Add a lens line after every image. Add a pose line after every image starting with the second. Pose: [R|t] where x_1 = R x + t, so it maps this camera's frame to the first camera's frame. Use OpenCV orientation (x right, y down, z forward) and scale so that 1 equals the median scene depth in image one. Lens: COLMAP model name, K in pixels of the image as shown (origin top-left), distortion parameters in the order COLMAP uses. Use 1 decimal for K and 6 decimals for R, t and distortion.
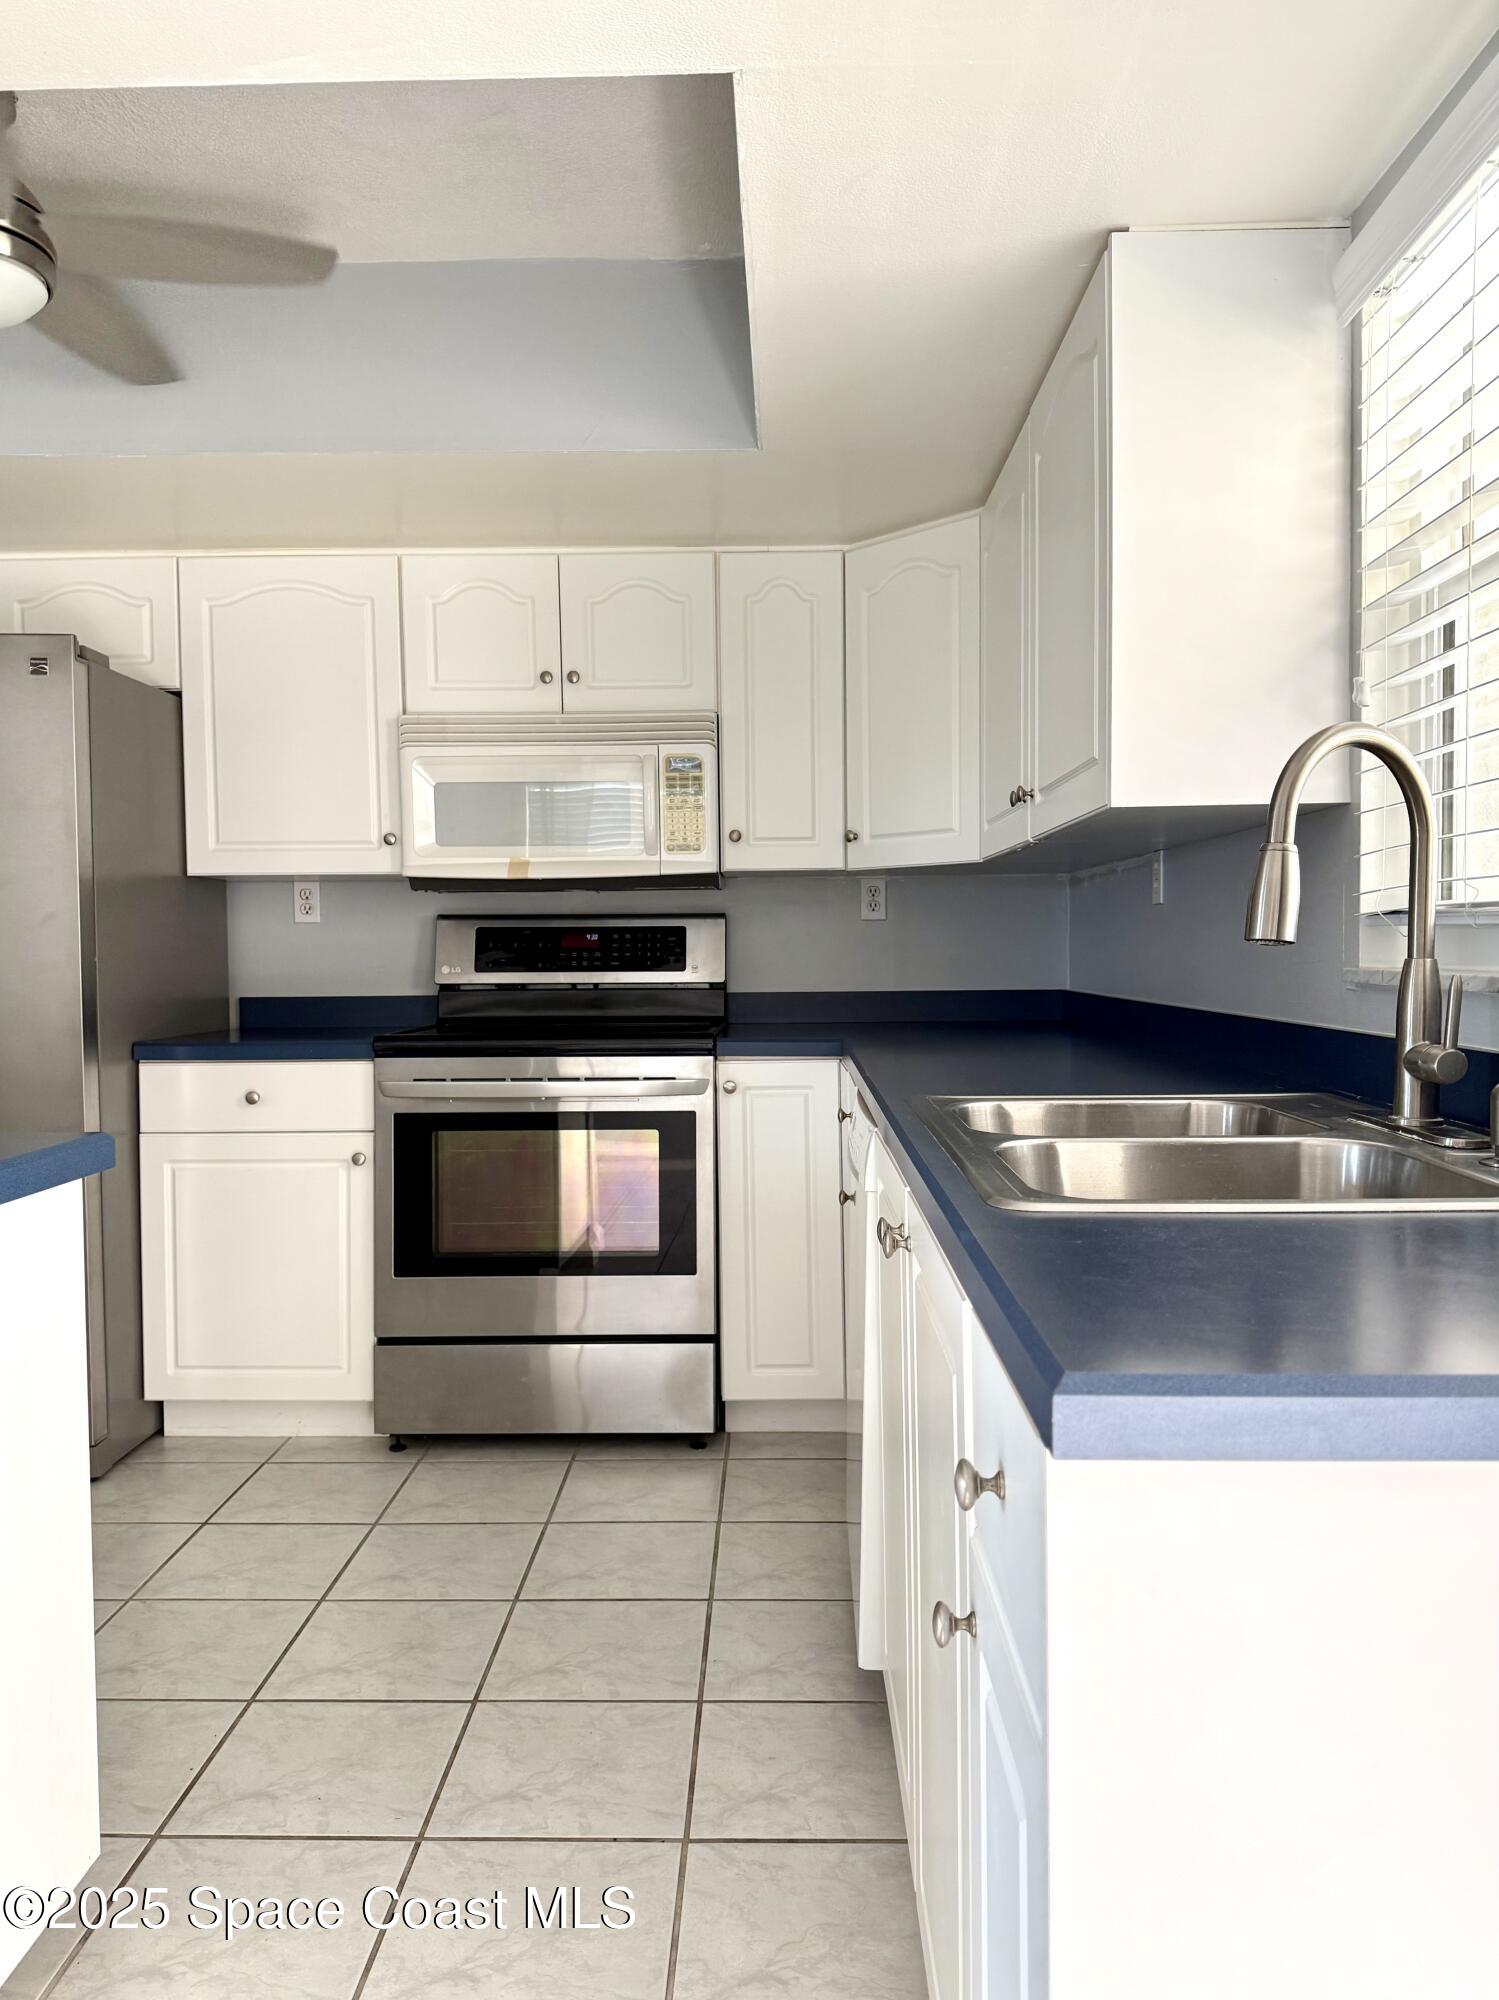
lens RADIAL K [[1390.8, 0, 747.0], [0, 1390.8, 981.1], [0, 0, 1]] dist [0.050020, -0.041713]
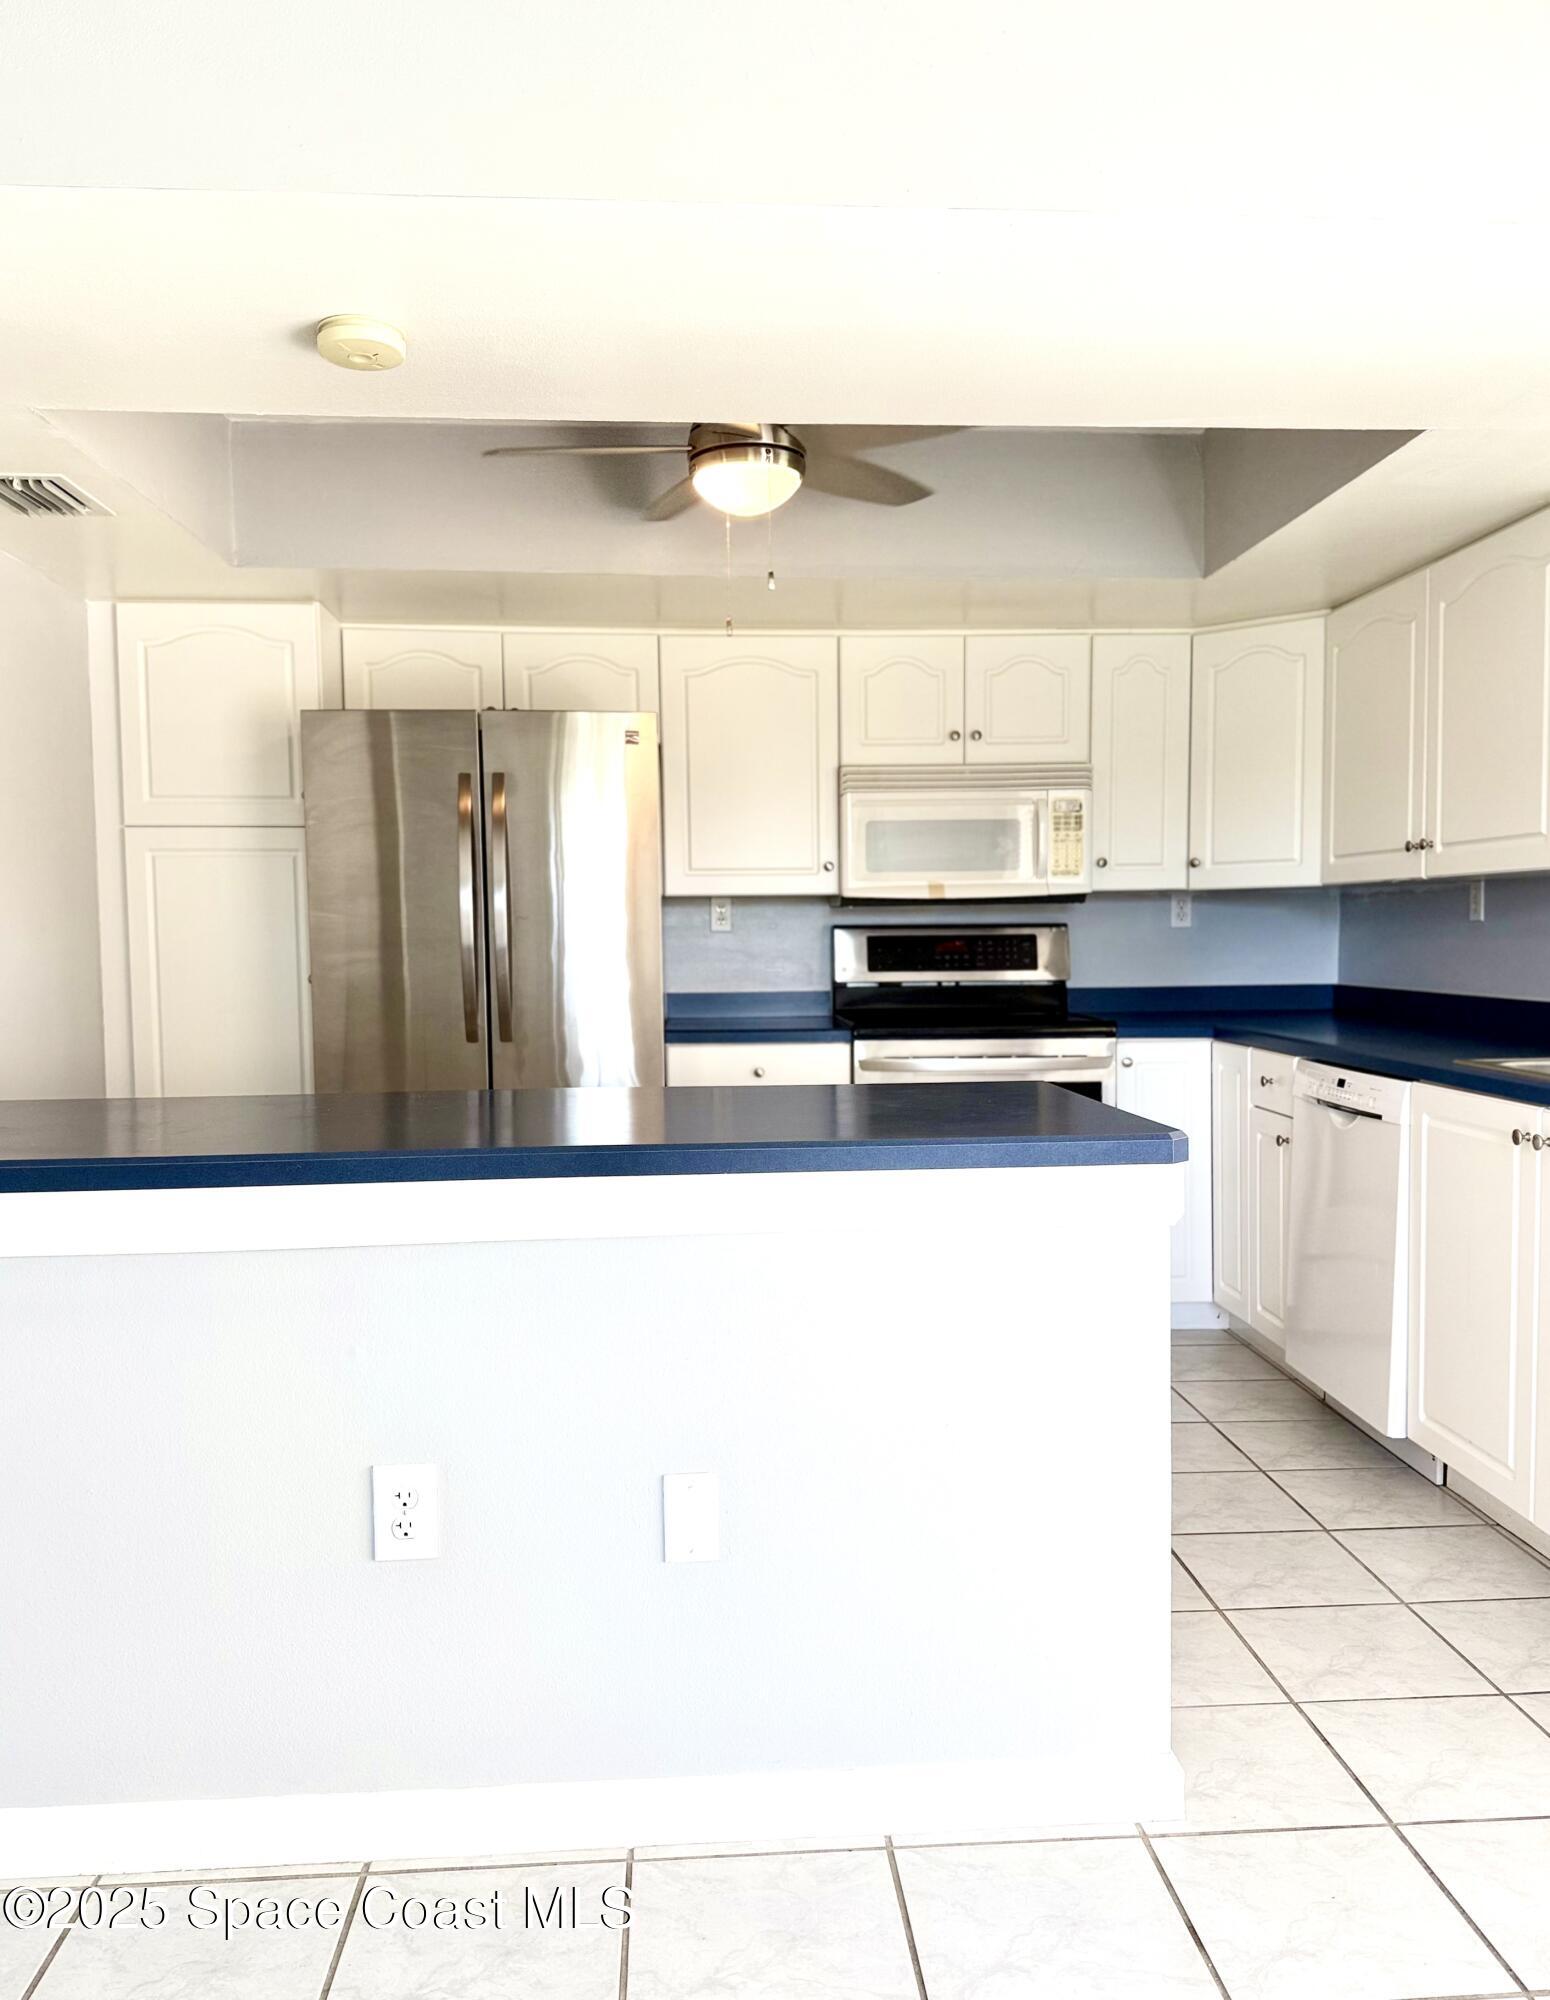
lens RADIAL K [[1496.4, 0, 777.5], [0, 1496.4, 1019.0], [0, 0, 1]] dist [0.032626, -0.009362]
pose [[0.993831, -0.013043, 0.110134, -0.451205], [0.009636, 0.999460, 0.031412, -0.008761], [-0.110484, -0.030157, 0.993420, -0.316292]]
